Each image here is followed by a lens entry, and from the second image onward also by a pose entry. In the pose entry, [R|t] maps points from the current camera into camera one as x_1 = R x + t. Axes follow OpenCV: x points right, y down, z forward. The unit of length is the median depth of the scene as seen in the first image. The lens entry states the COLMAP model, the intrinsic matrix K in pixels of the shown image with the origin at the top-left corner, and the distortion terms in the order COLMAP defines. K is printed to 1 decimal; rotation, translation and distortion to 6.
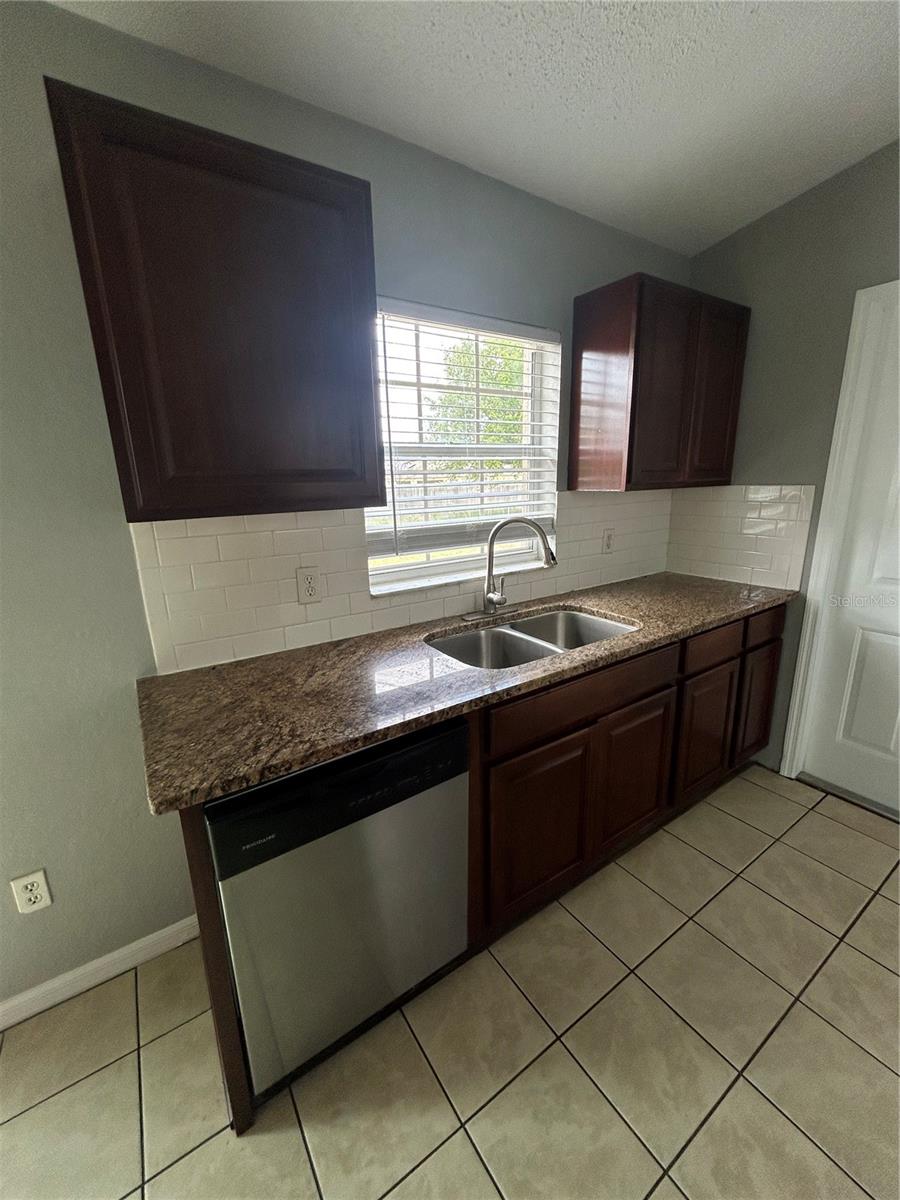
lens RADIAL K [[487.7, 0, 450.0], [0, 487.7, 600.0], [0, 0, 1]] dist [-0.001311, -0.000025]
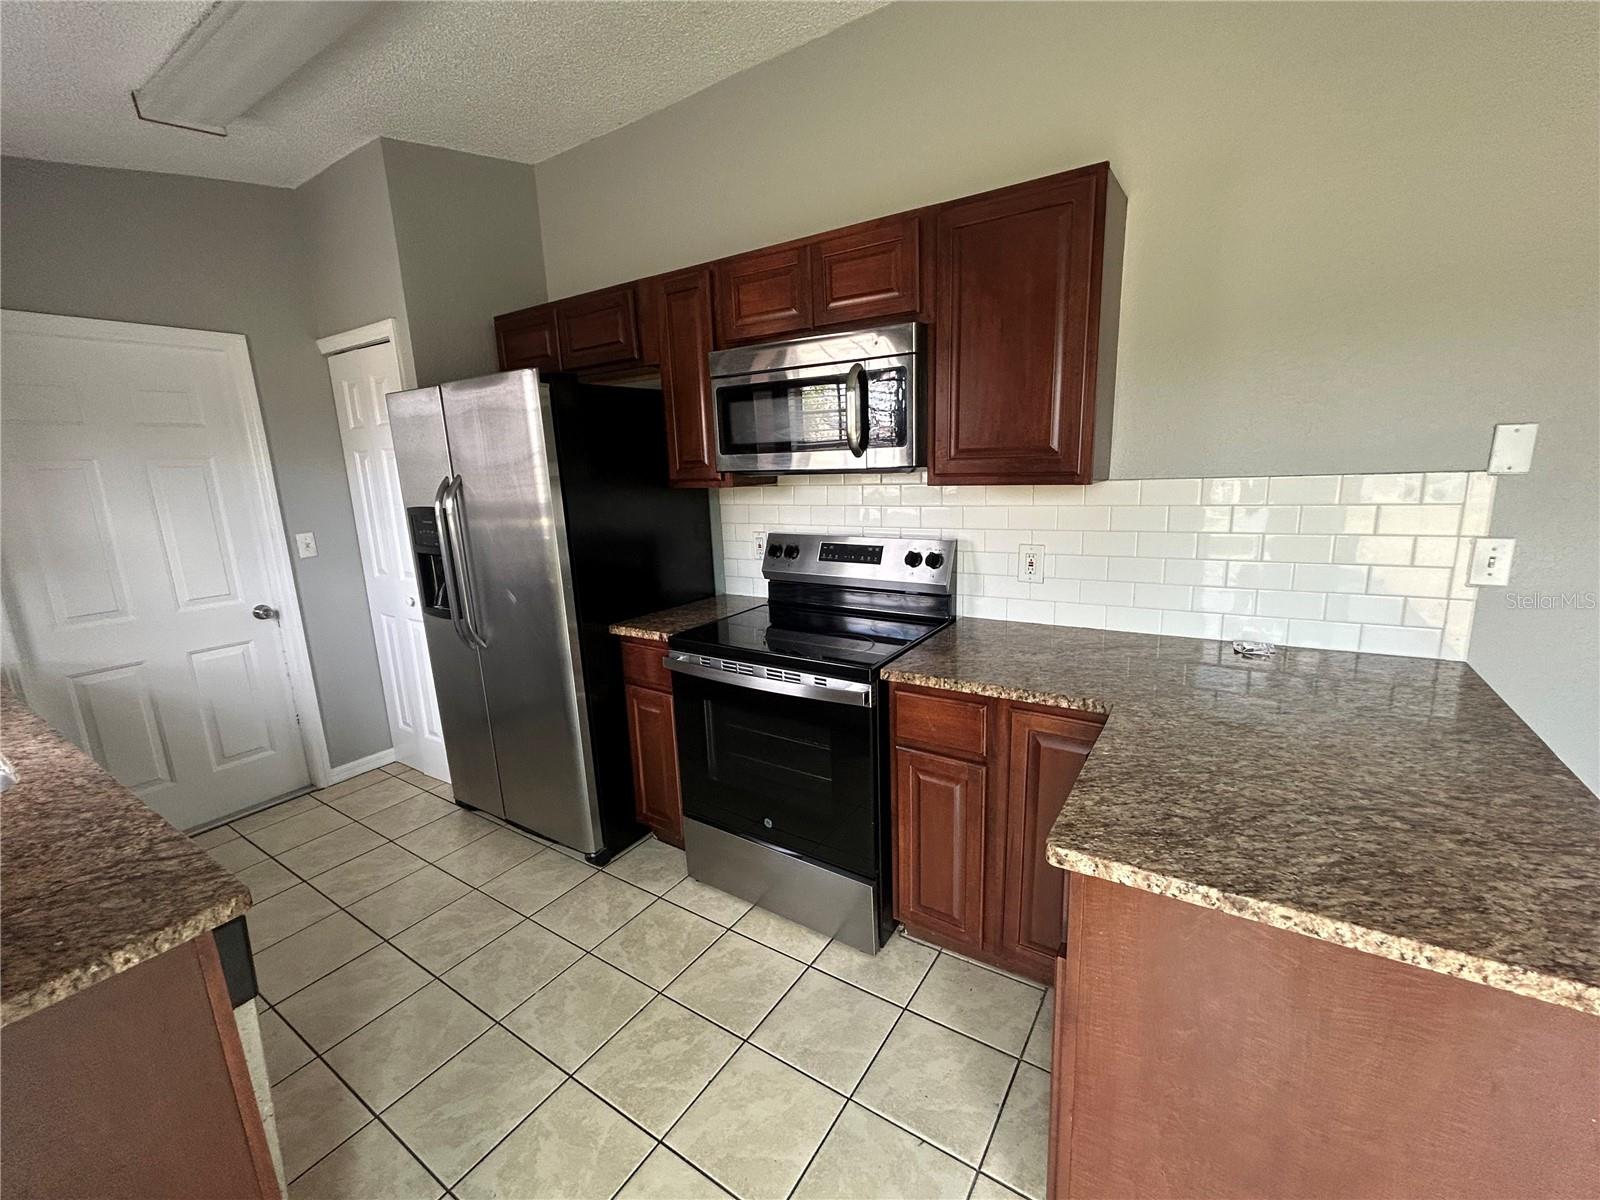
lens RADIAL K [[650.3, 0, 800.0], [0, 650.3, 600.0], [0, 0, 1]] dist [-0.001311, -0.000025]
pose [[-0.390540, -0.148540, 0.908523, -1.457932], [0.269869, 0.925066, 0.267251, -0.059860], [-0.880142, 0.349555, -0.321189, 0.280202]]
